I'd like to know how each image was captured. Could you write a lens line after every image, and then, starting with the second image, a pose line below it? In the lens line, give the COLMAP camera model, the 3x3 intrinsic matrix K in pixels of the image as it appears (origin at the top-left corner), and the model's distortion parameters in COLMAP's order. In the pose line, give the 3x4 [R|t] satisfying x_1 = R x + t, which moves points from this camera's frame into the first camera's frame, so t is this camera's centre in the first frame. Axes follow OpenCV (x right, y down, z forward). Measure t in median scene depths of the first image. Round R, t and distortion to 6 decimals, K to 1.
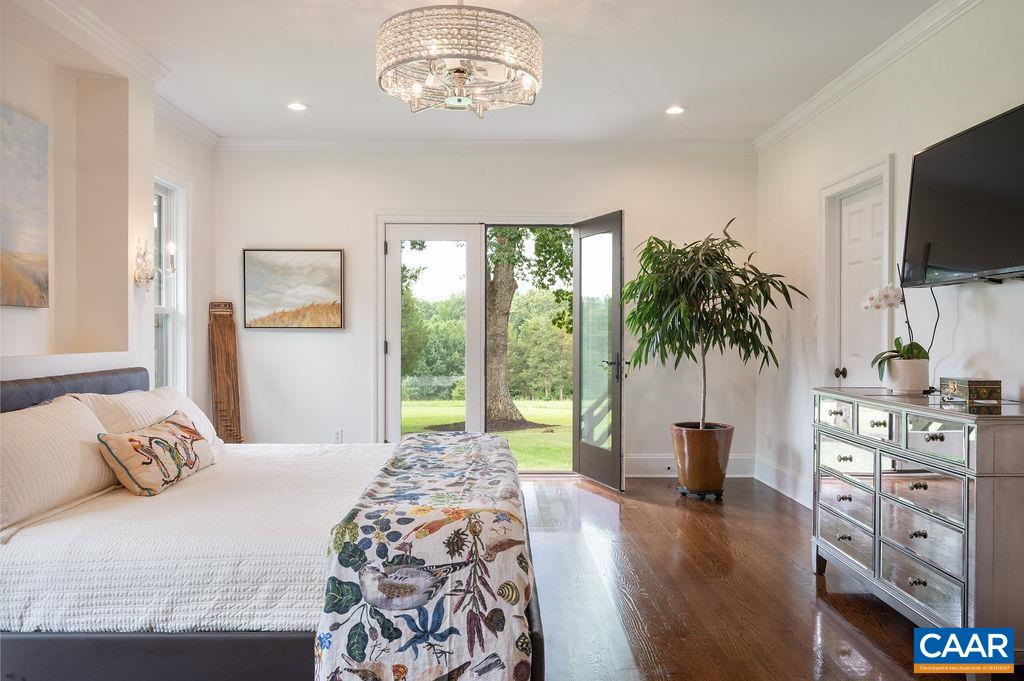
lens RADIAL K [[701.6, 0, 502.8], [0, 701.6, 336.6], [0, 0, 1]] dist [-0.070696, -0.000739]
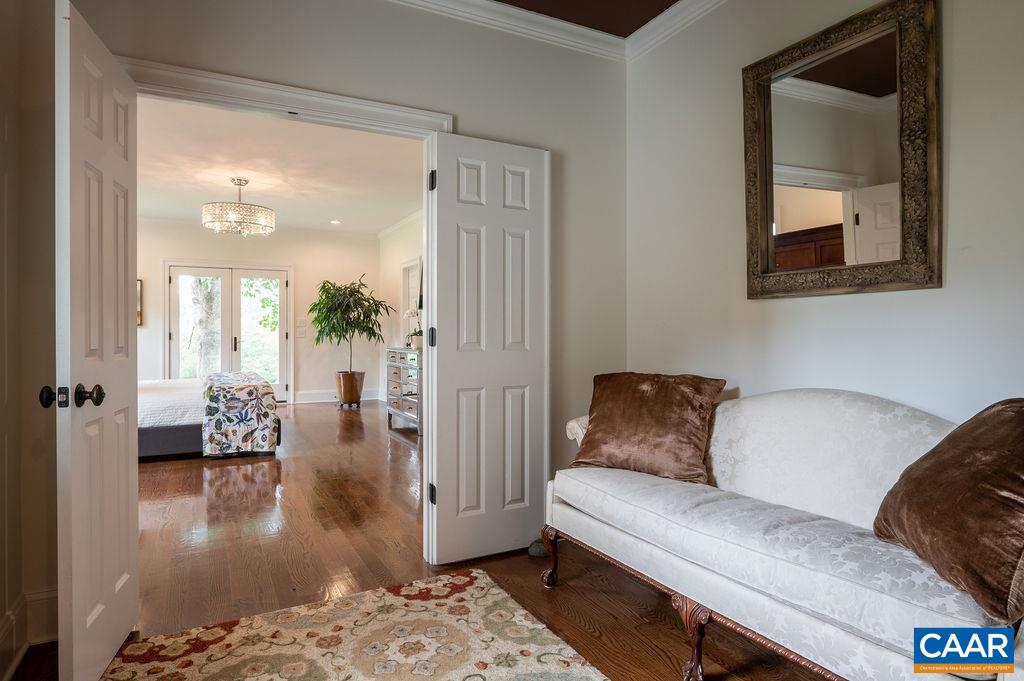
lens RADIAL K [[597.7, 0, 505.6], [0, 597.7, 336.0], [0, 0, 1]] dist [-0.002914, -0.000023]
pose [[0.889712, -0.005614, 0.456487, -0.258411], [0.005671, 0.999983, 0.001245, 0.044985], [-0.456487, 0.001481, 0.889729, -1.792996]]
